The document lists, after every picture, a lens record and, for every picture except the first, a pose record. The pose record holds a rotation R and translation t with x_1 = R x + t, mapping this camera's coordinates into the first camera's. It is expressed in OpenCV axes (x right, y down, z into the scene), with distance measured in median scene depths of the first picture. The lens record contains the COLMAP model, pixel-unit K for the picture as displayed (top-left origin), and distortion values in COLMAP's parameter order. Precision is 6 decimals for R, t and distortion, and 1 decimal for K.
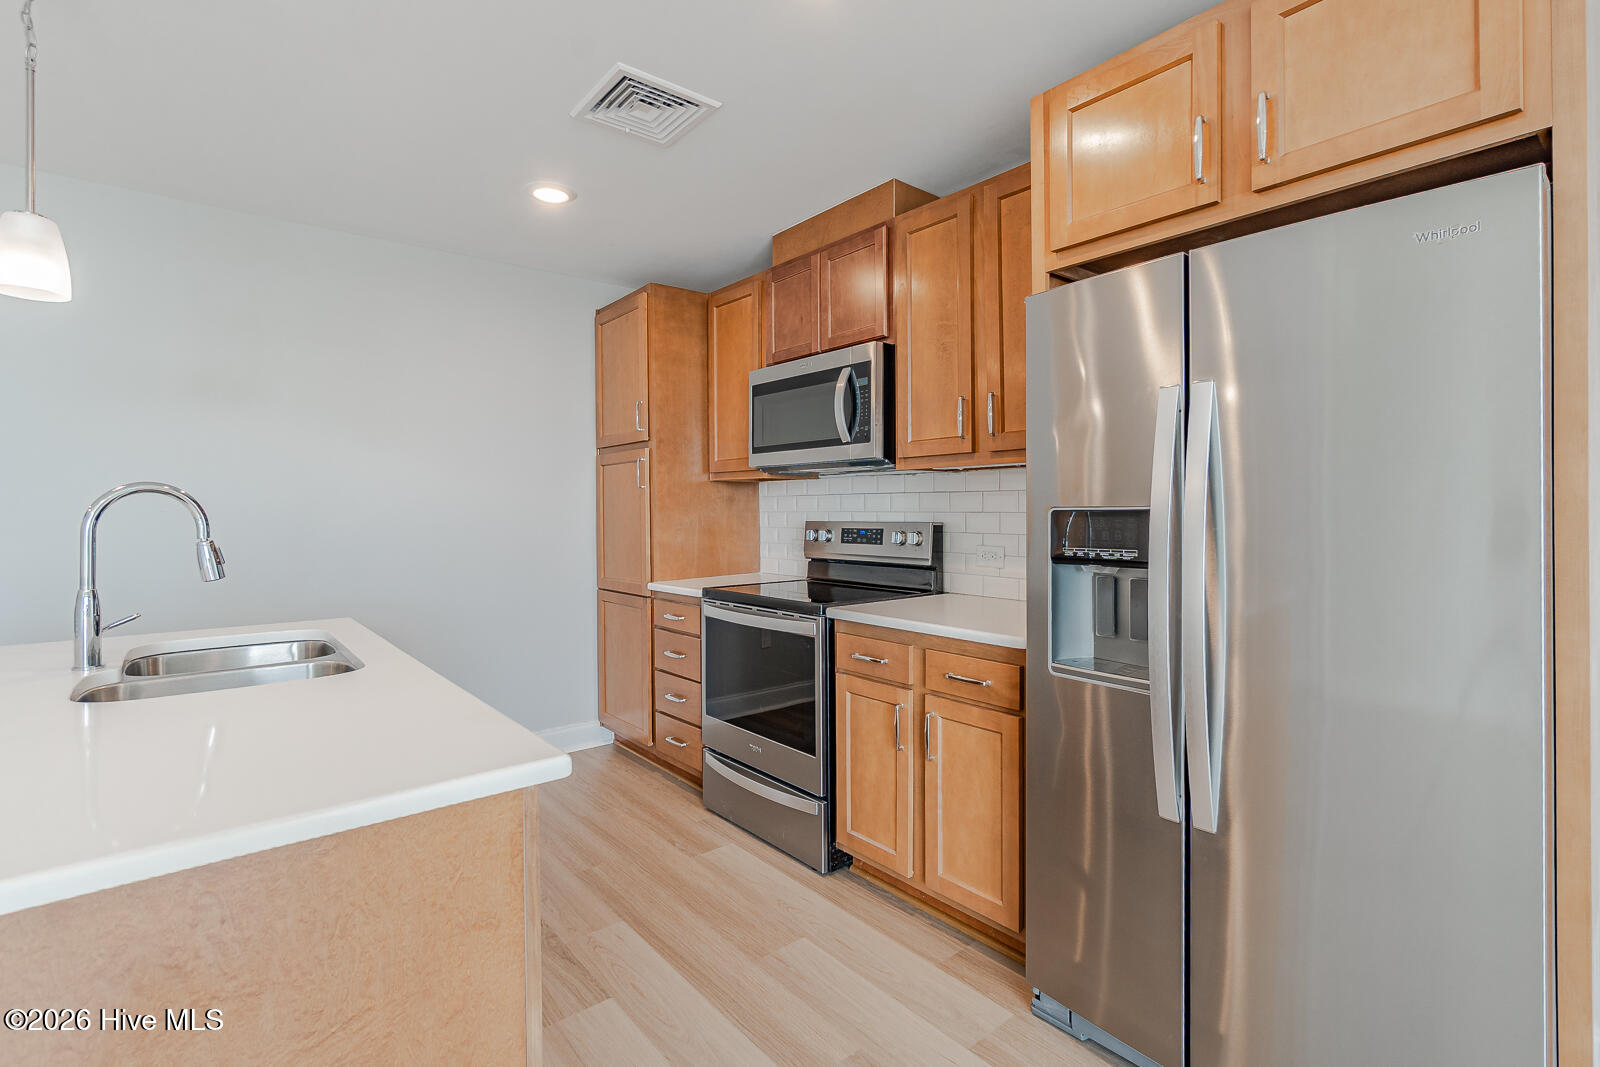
lens RADIAL K [[753.1, 0, 779.8], [0, 753.1, 516.4], [0, 0, 1]] dist [-0.003339, 0.000861]
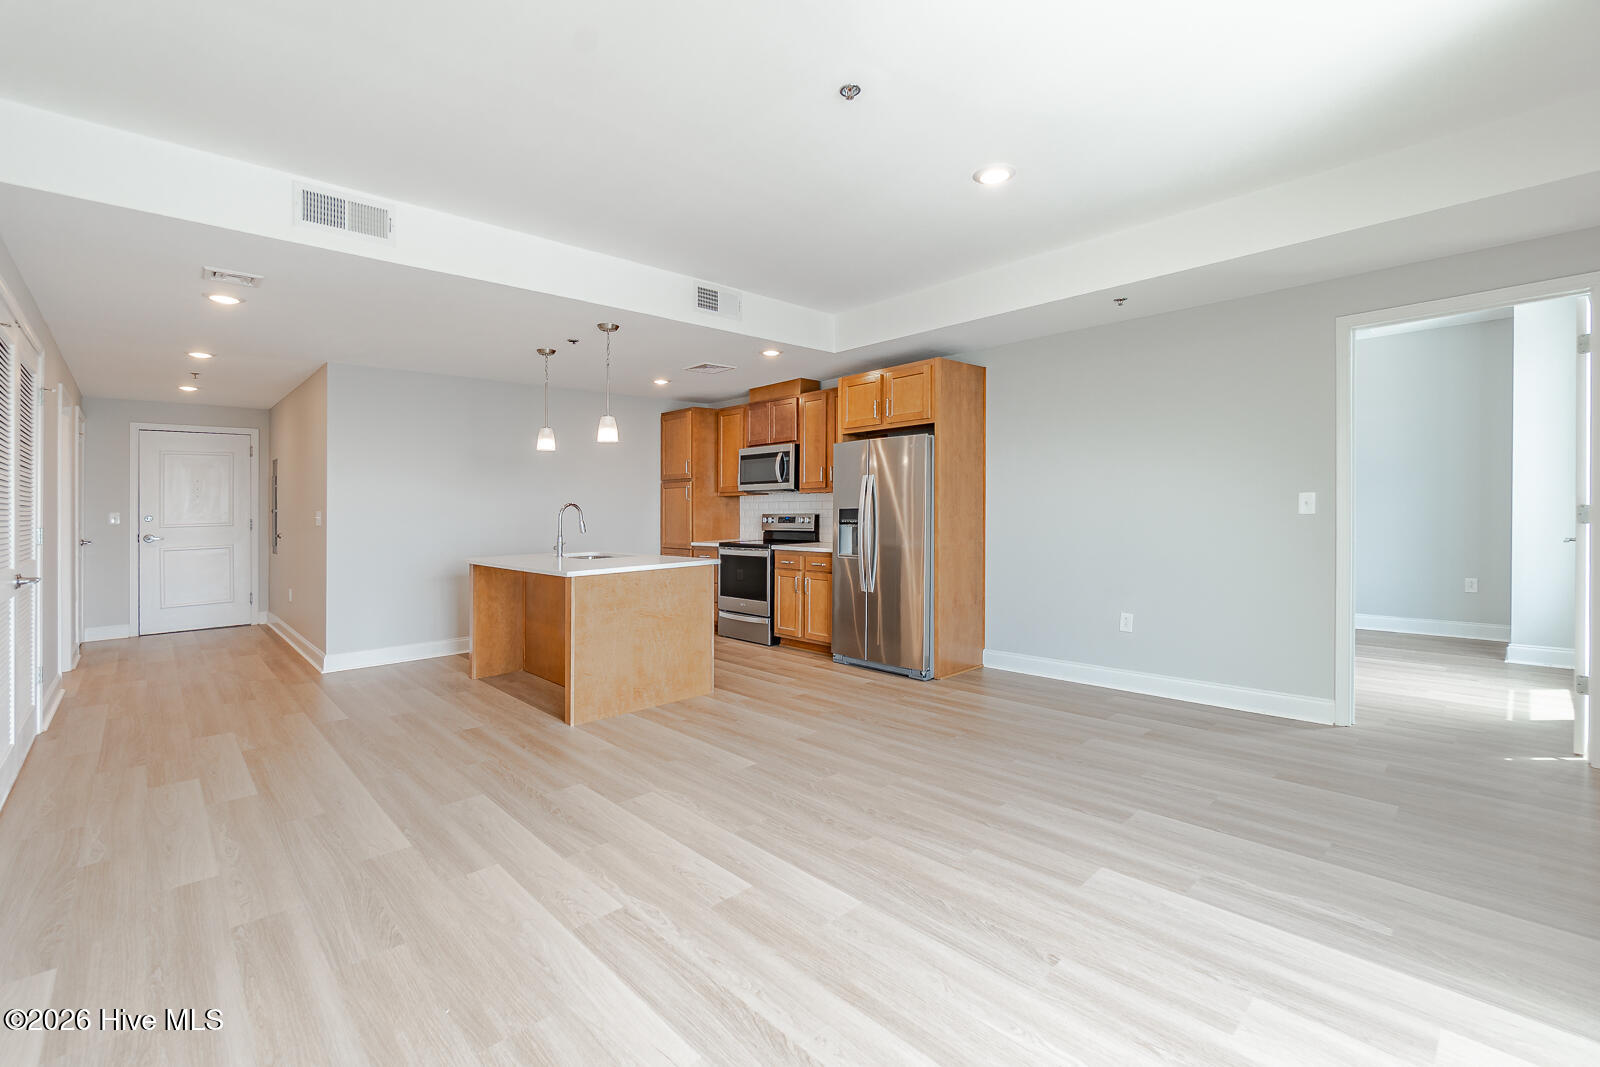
lens RADIAL K [[702.1, 0, 801.7], [0, 702.1, 512.7], [0, 0, 1]] dist [-0.003894, 0.001900]
pose [[0.996981, -0.009064, 0.077118, -0.019176], [0.009209, 0.999956, -0.001514, 0.008597], [-0.077101, 0.002220, 0.997021, -1.401043]]
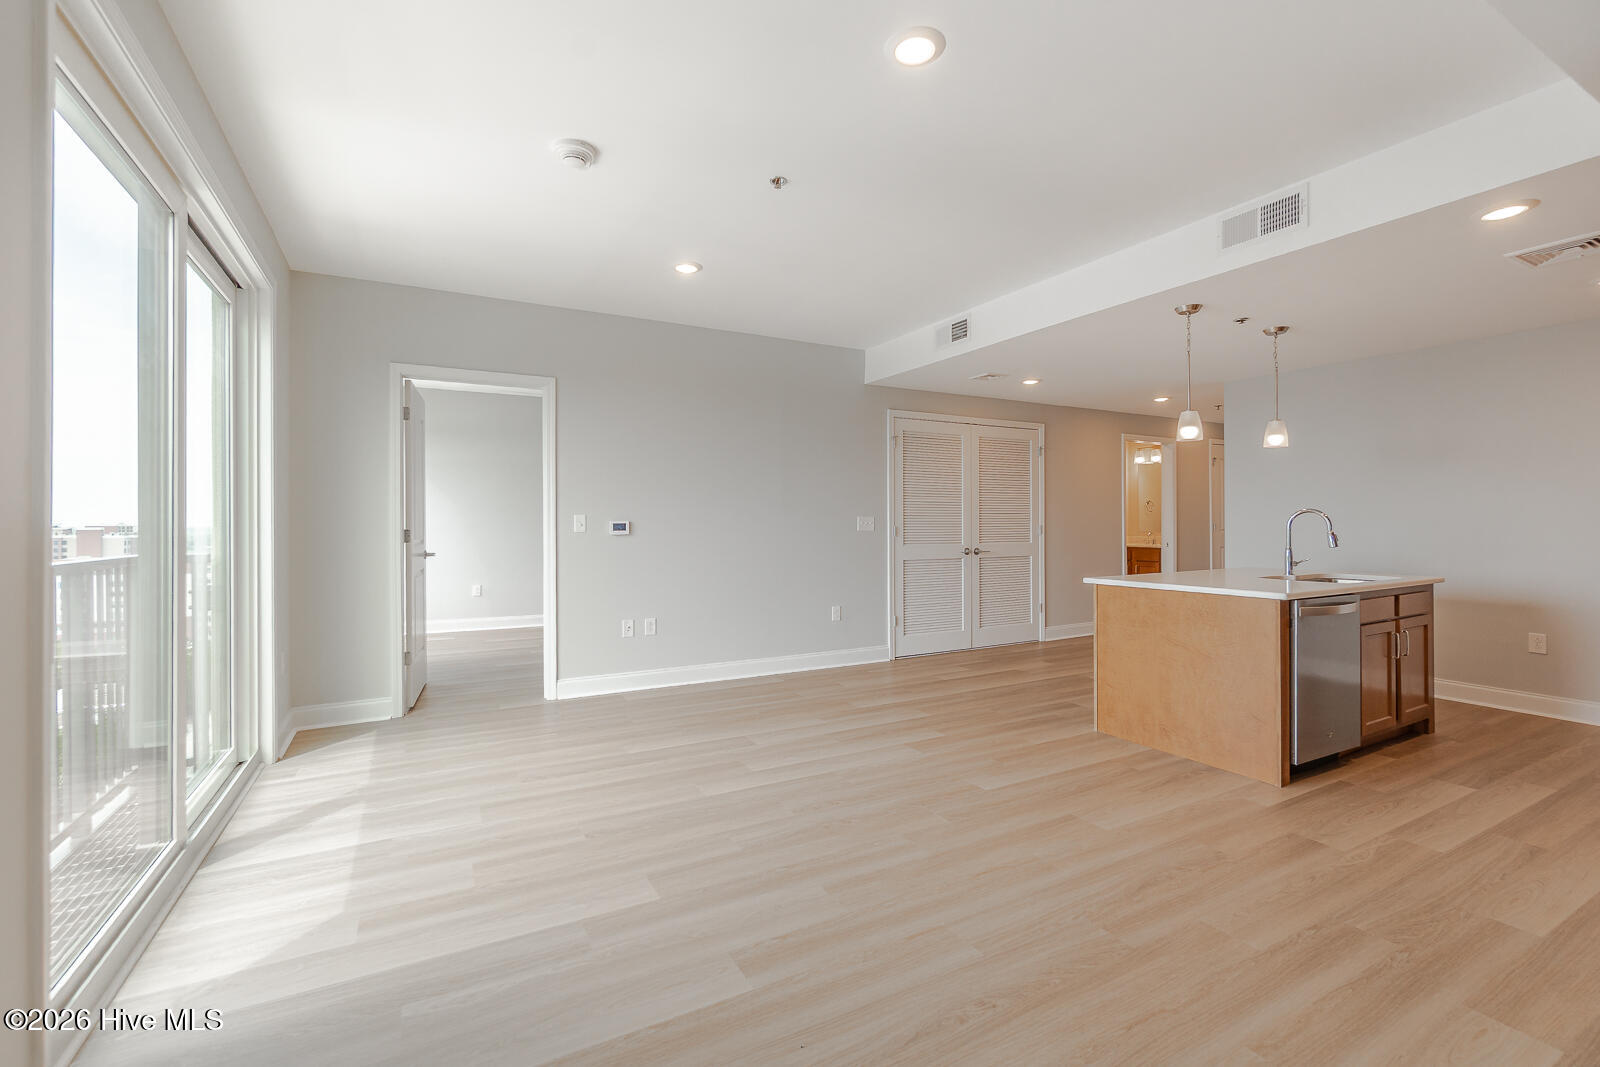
lens RADIAL K [[702.1, 0, 799.1], [0, 702.1, 531.0], [0, 0, 1]] dist [-0.003894, 0.001900]
pose [[-0.181288, 0.023210, -0.983156, 1.271075], [-0.003046, 0.999703, 0.024163, -0.015145], [0.983425, 0.007375, -0.181163, -0.187751]]
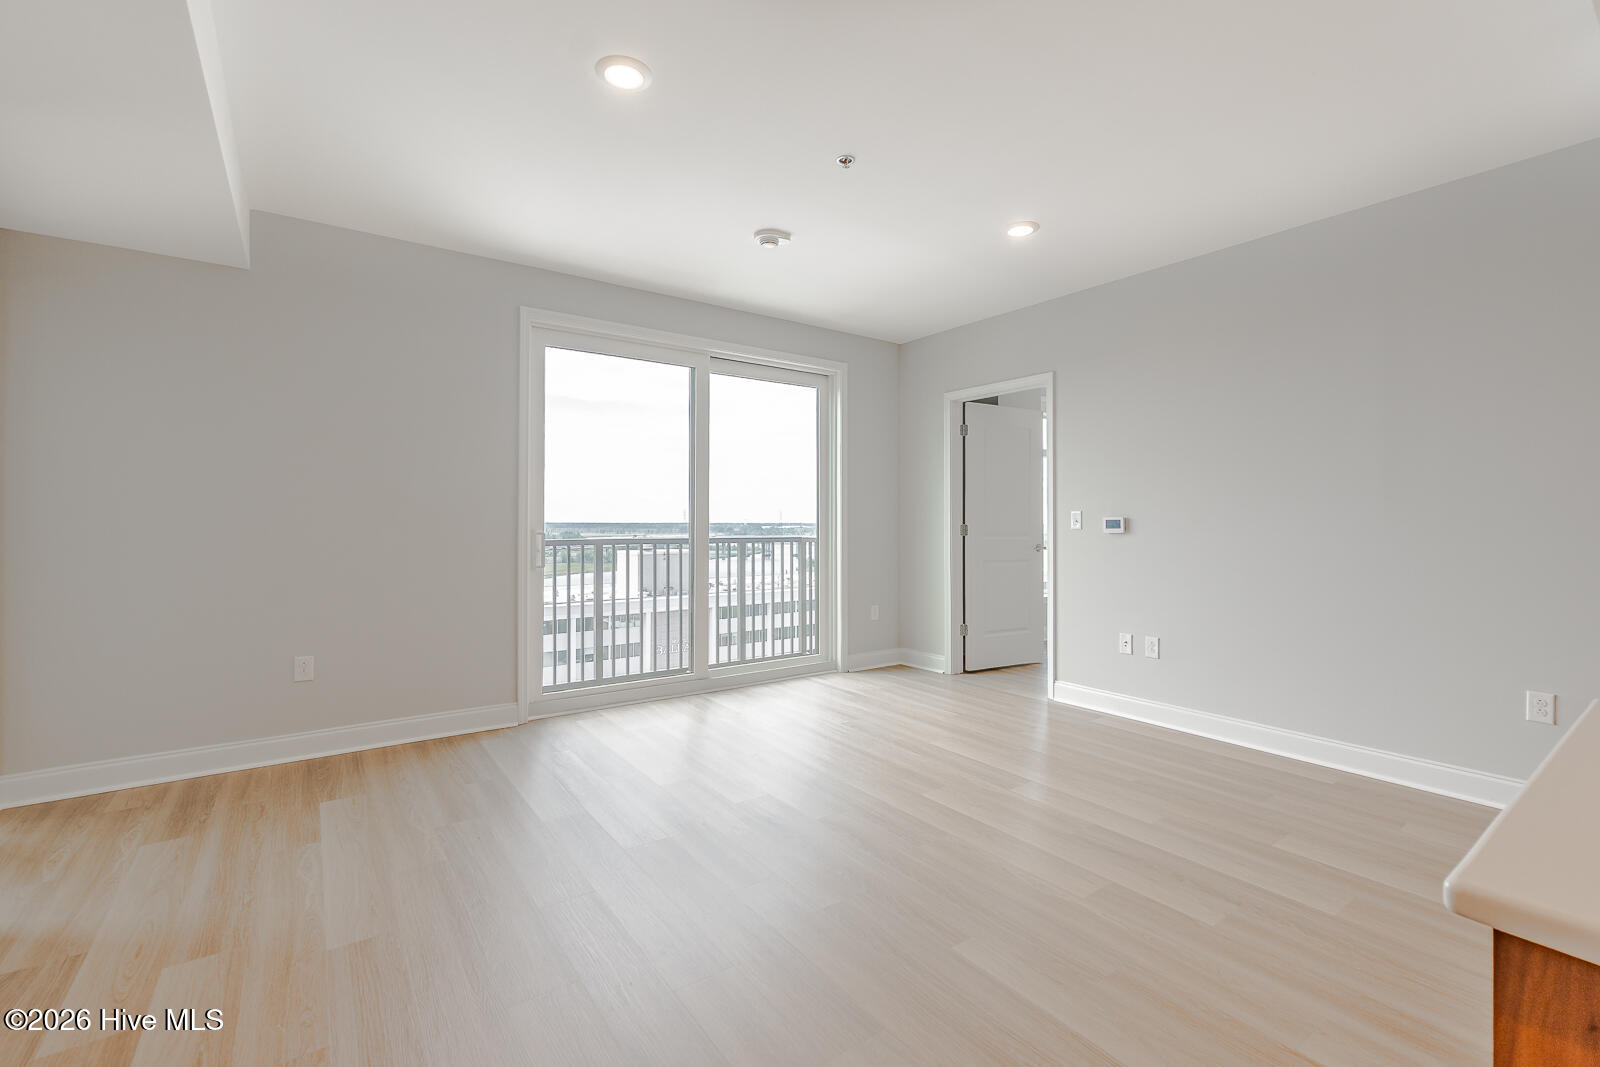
lens RADIAL K [[702.1, 0, 801.7], [0, 702.1, 540.4], [0, 0, 1]] dist [-0.003894, 0.001900]
pose [[-0.997893, 0.003482, 0.064786, 0.106799], [0.005475, 0.999516, 0.030615, 0.006178], [-0.064648, 0.030905, -0.997429, 0.675035]]
